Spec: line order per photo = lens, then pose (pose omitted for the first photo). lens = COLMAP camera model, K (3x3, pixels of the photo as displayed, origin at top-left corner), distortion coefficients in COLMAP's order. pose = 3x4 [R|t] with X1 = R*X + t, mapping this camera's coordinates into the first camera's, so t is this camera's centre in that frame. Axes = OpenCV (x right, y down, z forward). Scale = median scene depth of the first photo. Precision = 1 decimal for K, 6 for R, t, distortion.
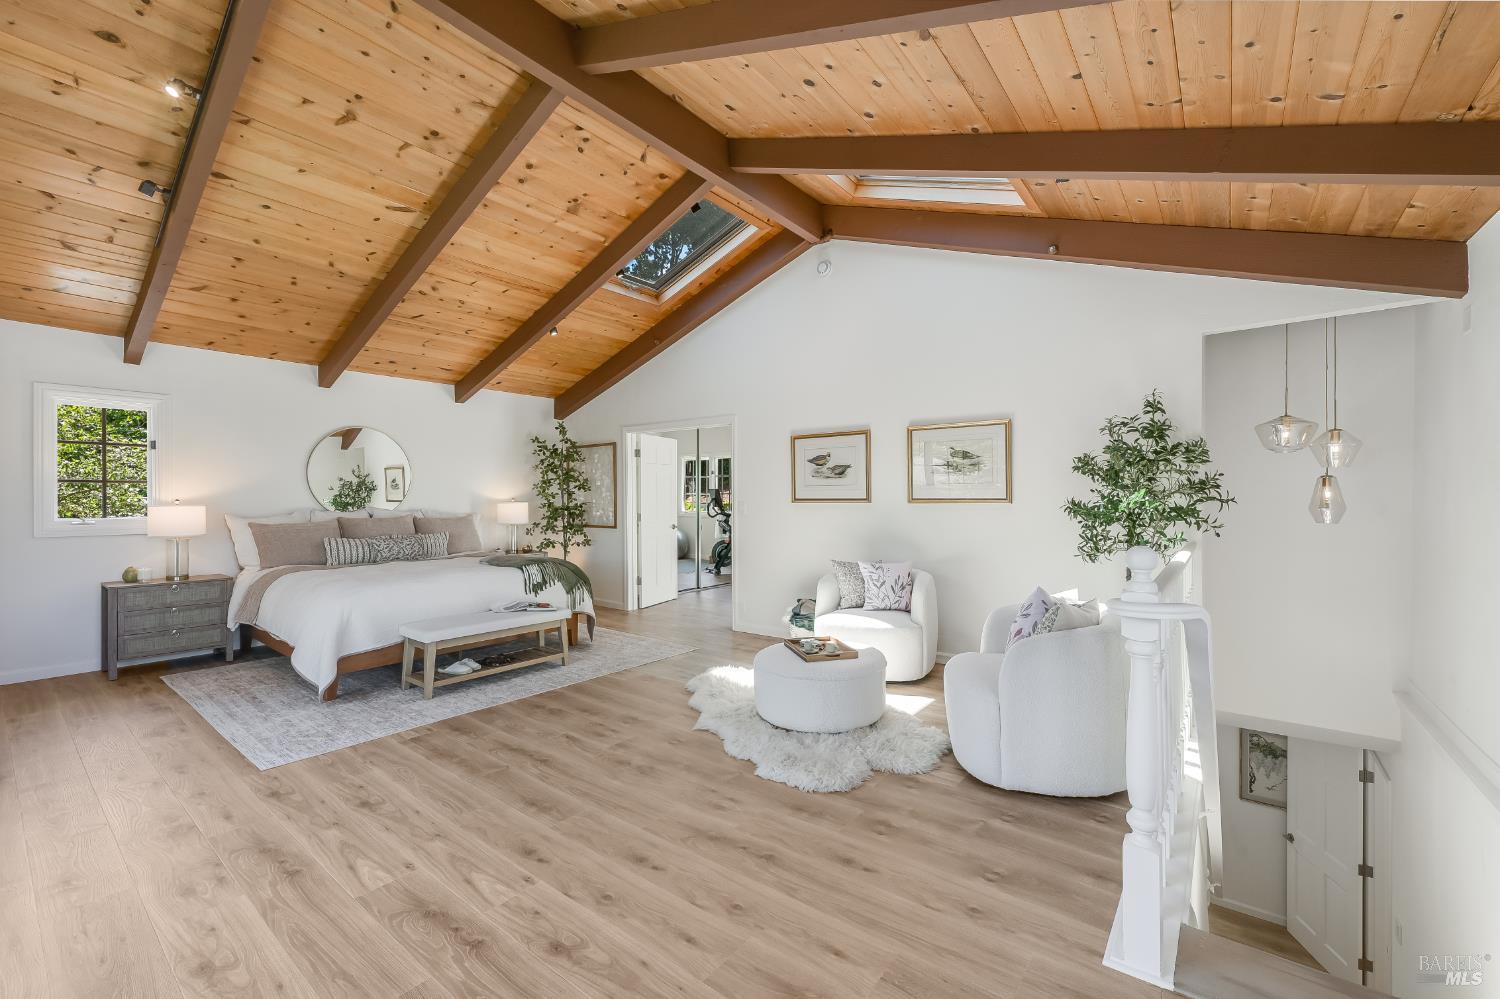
lens RADIAL K [[618.9, 0, 750.1], [0, 618.9, 499.9], [0, 0, 1]] dist [-0.000176, -0.000041]
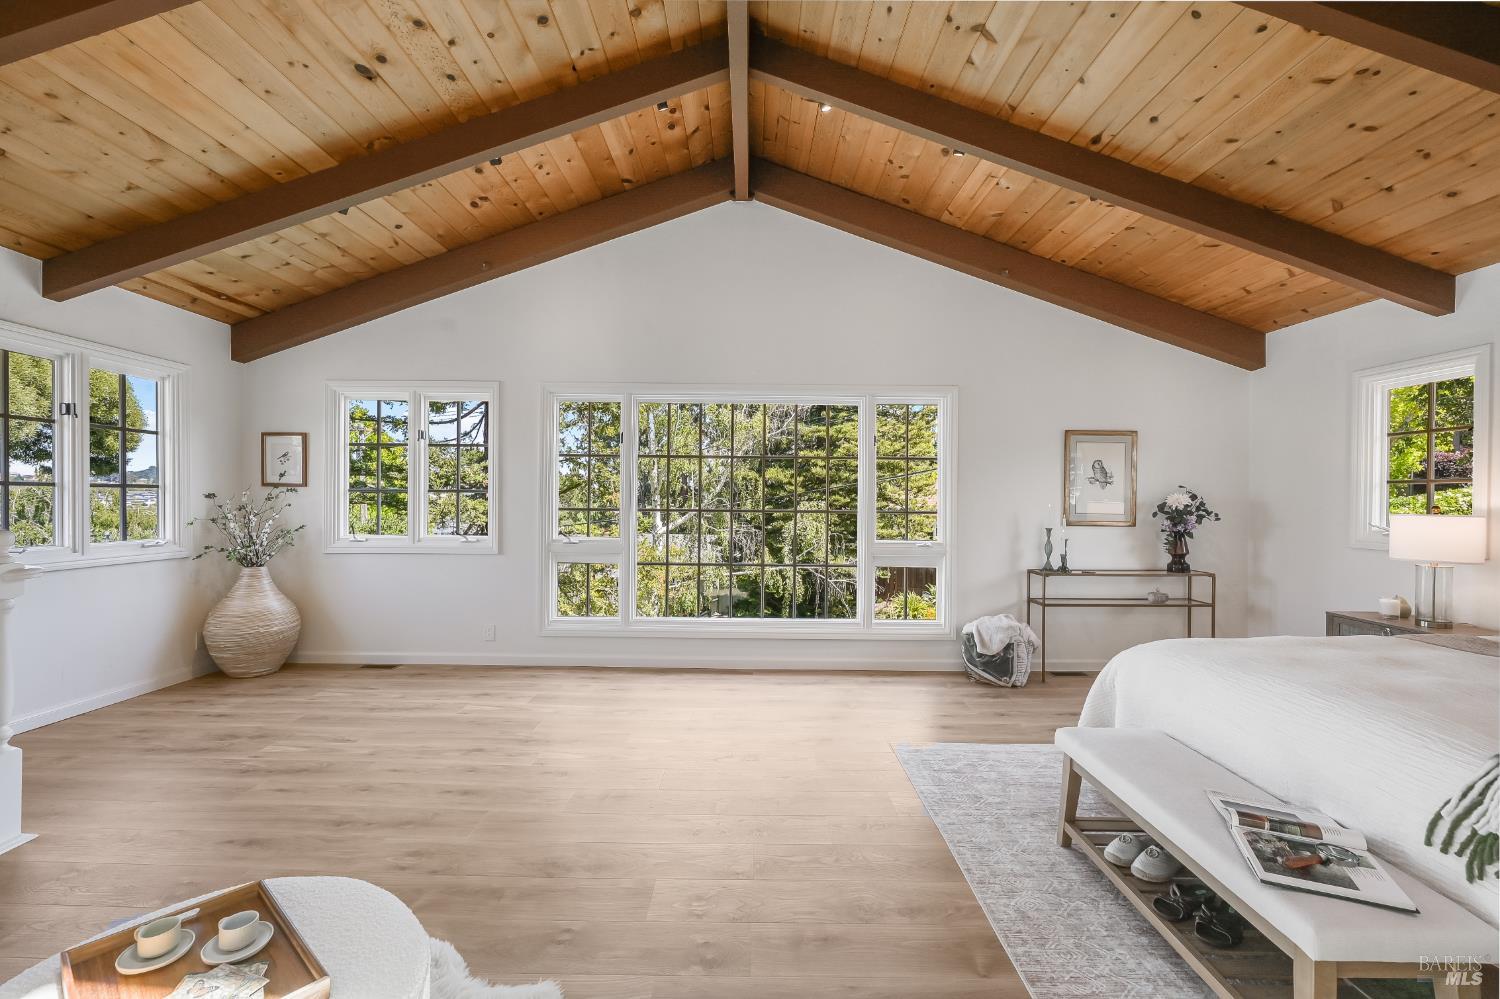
lens RADIAL K [[618.9, 0, 750.8], [0, 618.9, 499.7], [0, 0, 1]] dist [-0.000176, -0.000041]
pose [[-0.787543, -0.002861, -0.616254, 0.078796], [-0.010166, 0.999913, 0.008349, -0.006874], [0.616176, 0.012840, -0.787503, 1.340850]]
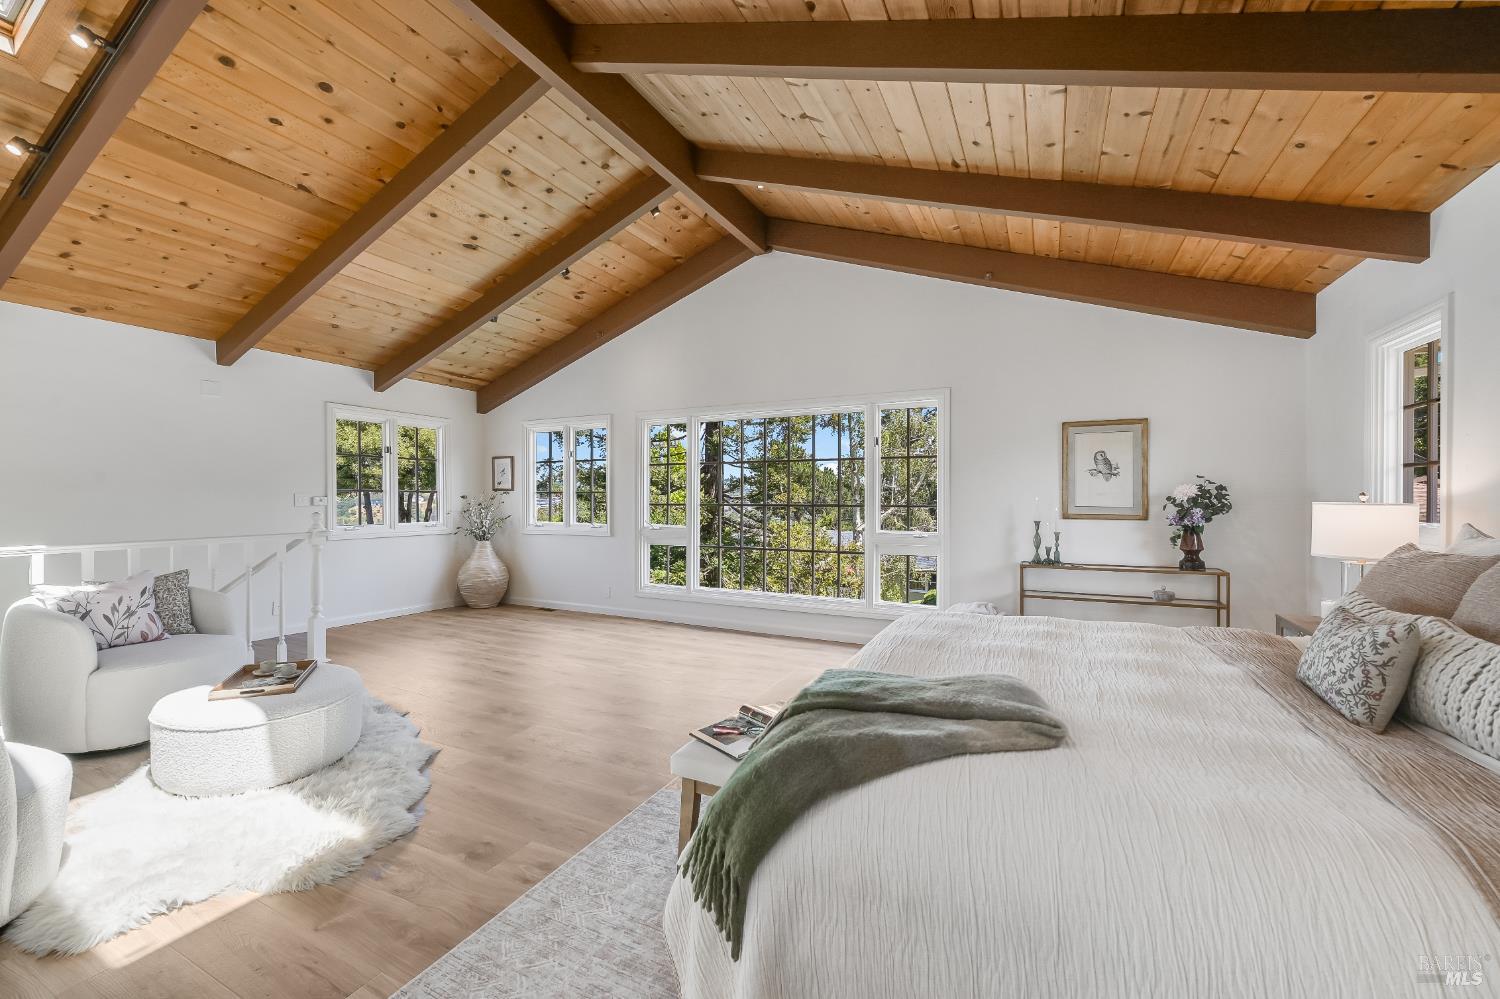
lens RADIAL K [[597.1, 0, 748.7], [0, 597.1, 499.3], [0, 0, 1]] dist [-0.000488, -0.000194]
pose [[-0.979778, 0.002860, -0.200067, -0.329895], [0.001294, 0.999967, 0.007961, -0.000098], [0.200083, 0.007542, -0.979750, 1.785412]]
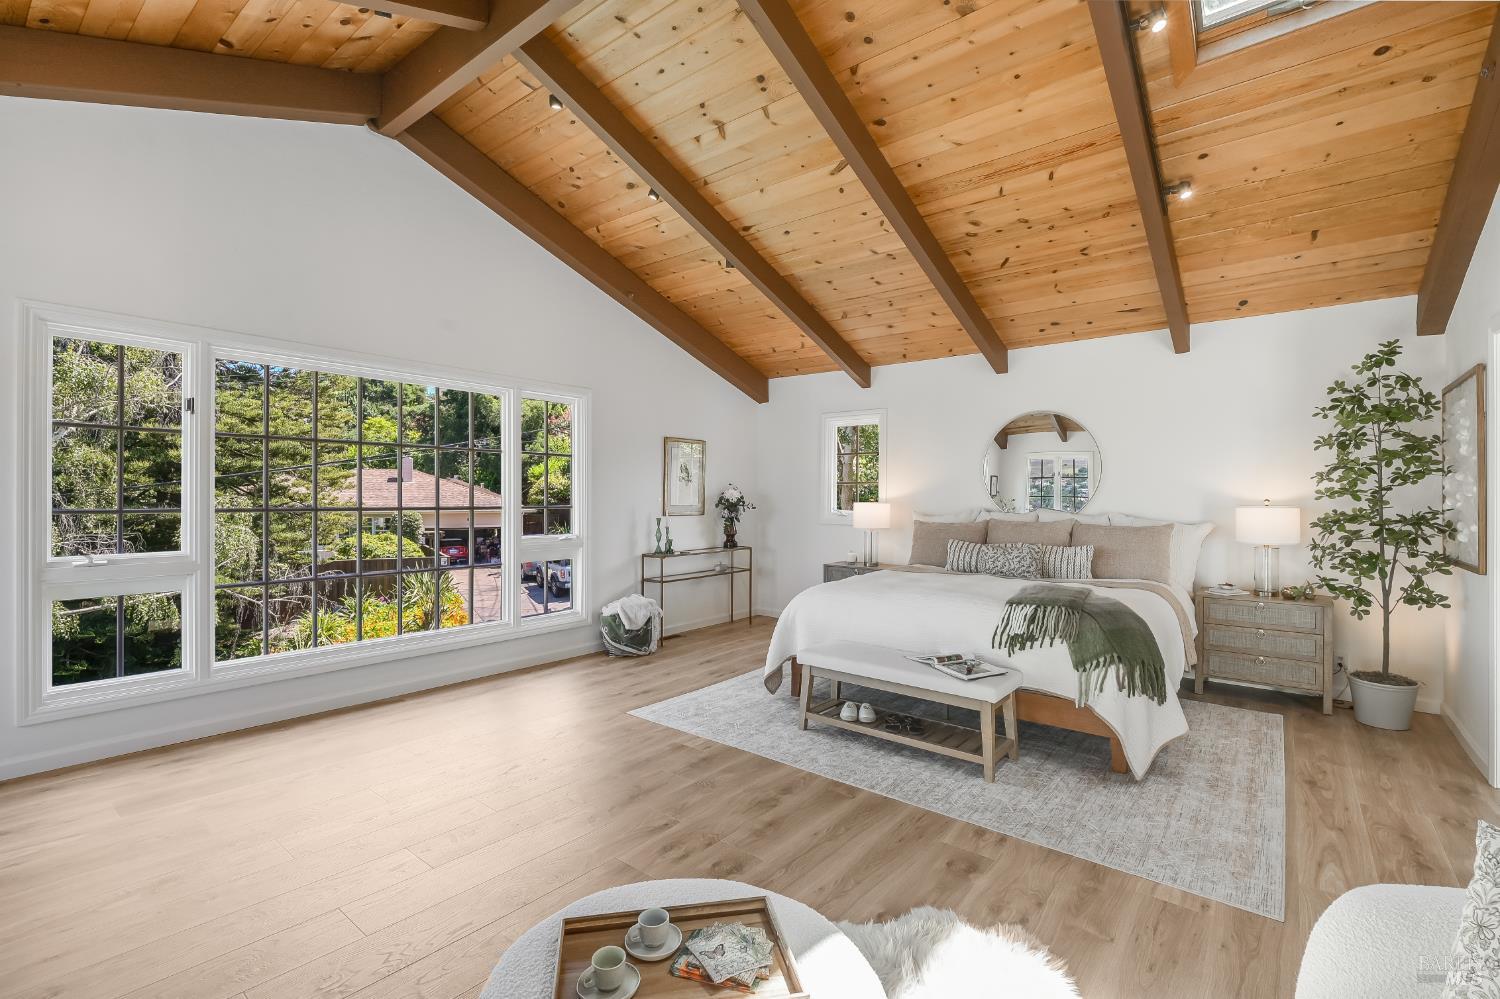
lens RADIAL K [[668.8, 0, 752.4], [0, 668.8, 499.7], [0, 0, 1]] dist [0.005108, -0.000370]
pose [[-0.010418, 0.006772, -0.999923, 0.432050], [-0.009752, 0.999929, 0.006874, -0.003441], [0.999898, 0.009823, -0.010351, 0.984992]]
